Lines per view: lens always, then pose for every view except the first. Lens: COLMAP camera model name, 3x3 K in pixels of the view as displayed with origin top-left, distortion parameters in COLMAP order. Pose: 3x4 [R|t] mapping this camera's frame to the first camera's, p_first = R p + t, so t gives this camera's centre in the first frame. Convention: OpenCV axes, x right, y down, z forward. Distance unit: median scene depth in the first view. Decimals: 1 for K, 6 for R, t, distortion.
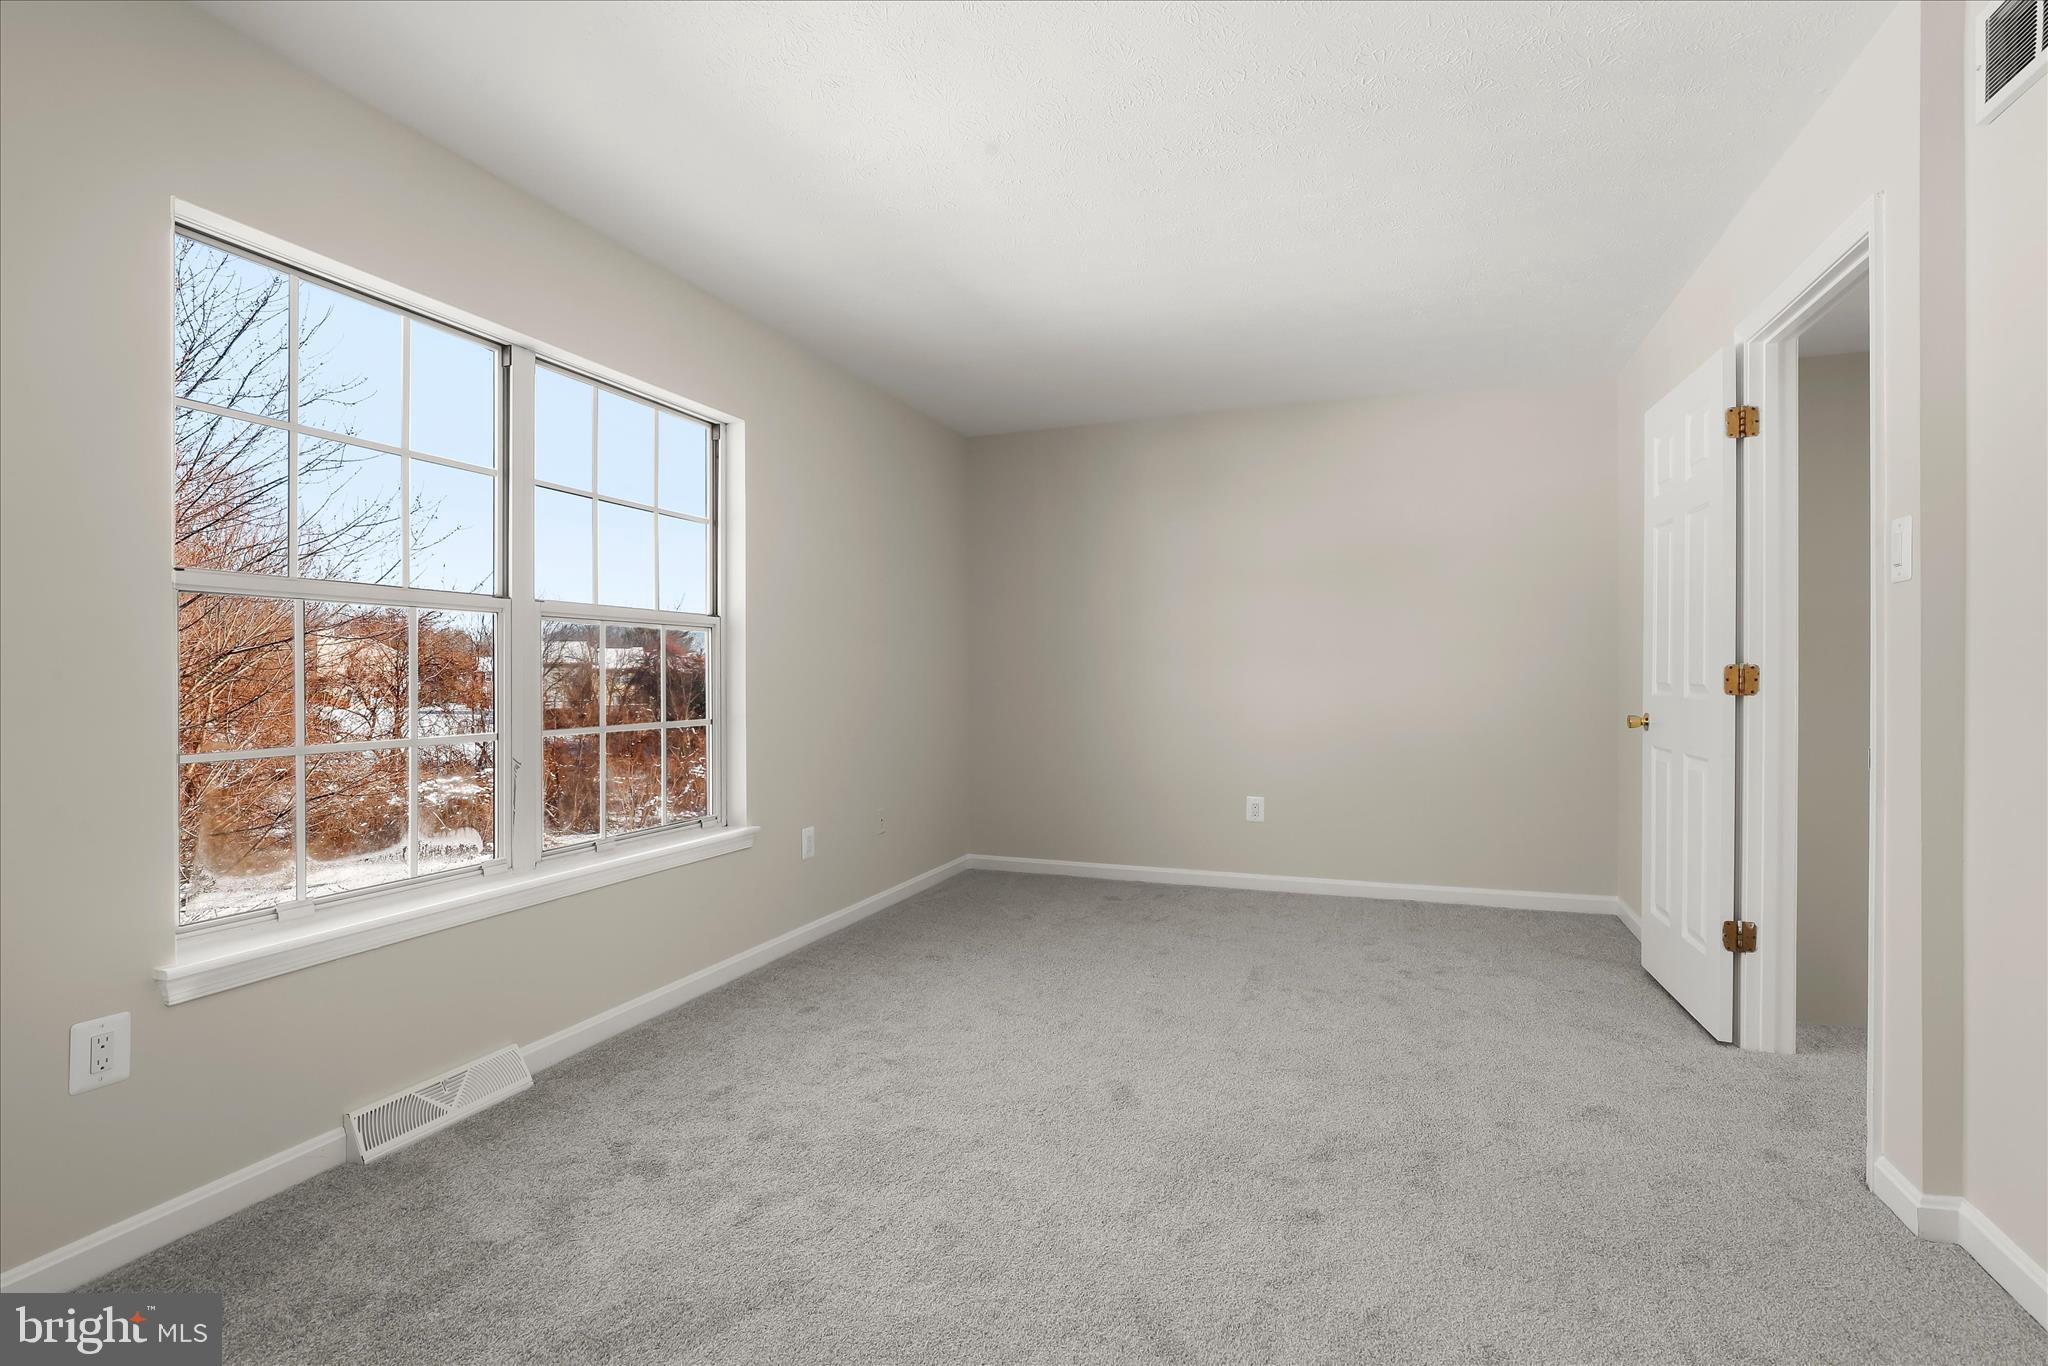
lens RADIAL K [[956.5, 0, 1027.3], [0, 956.5, 670.7], [0, 0, 1]] dist [-0.016146, 0.001581]
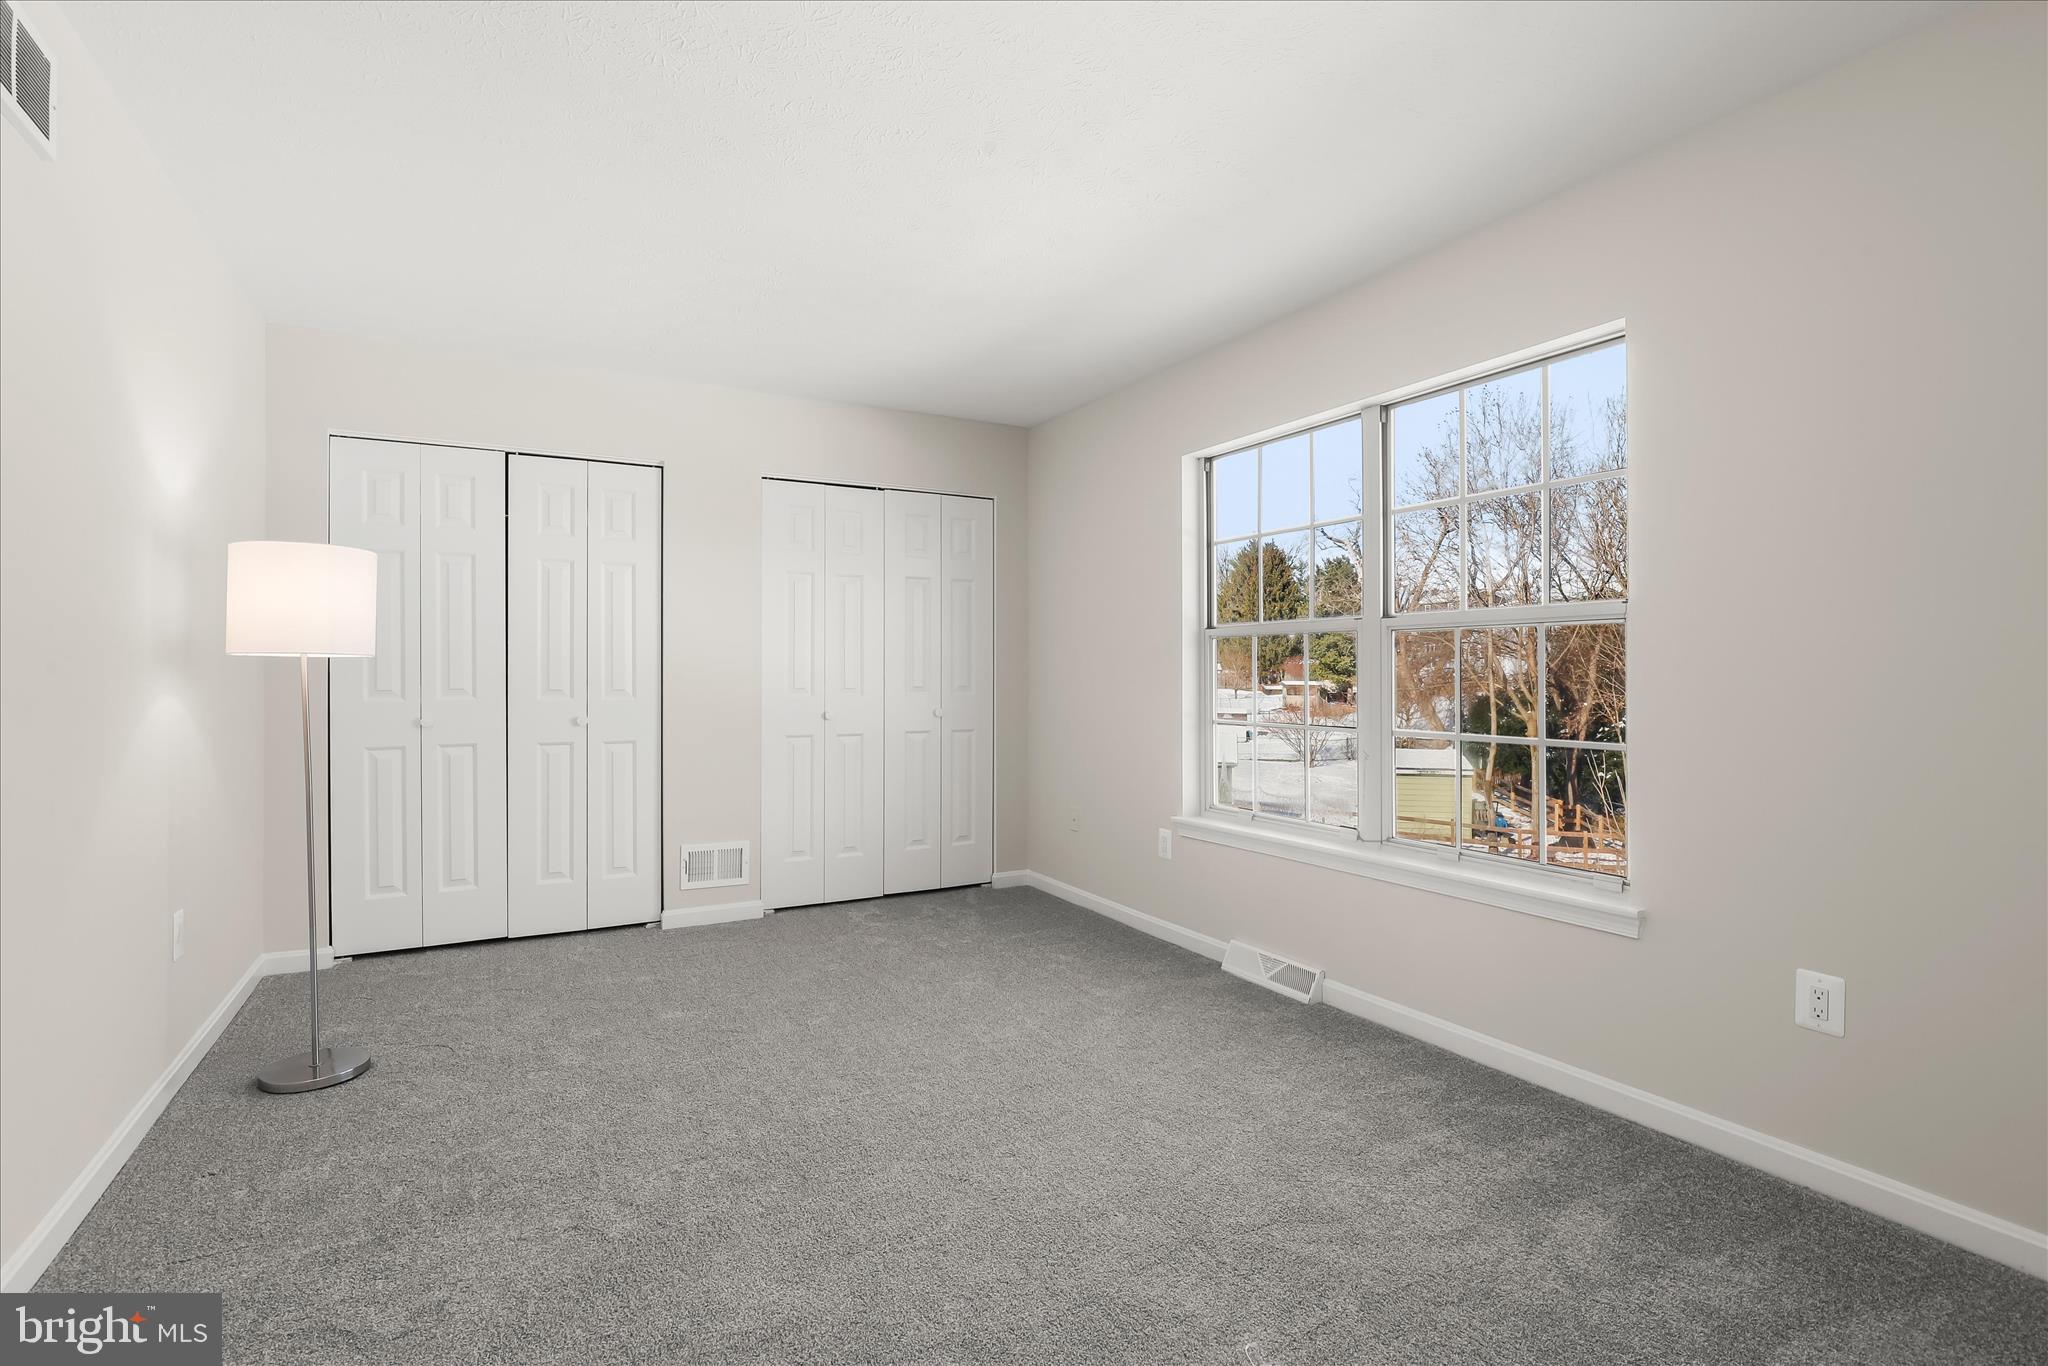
lens RADIAL K [[966.0, 0, 1030.7], [0, 966.0, 674.2], [0, 0, 1]] dist [-0.019501, 0.003928]
pose [[-0.653991, -0.001853, -0.756500, 0.596366], [0.005405, 0.999960, -0.007122, 0.001426], [0.756483, -0.008747, -0.653954, 1.336079]]
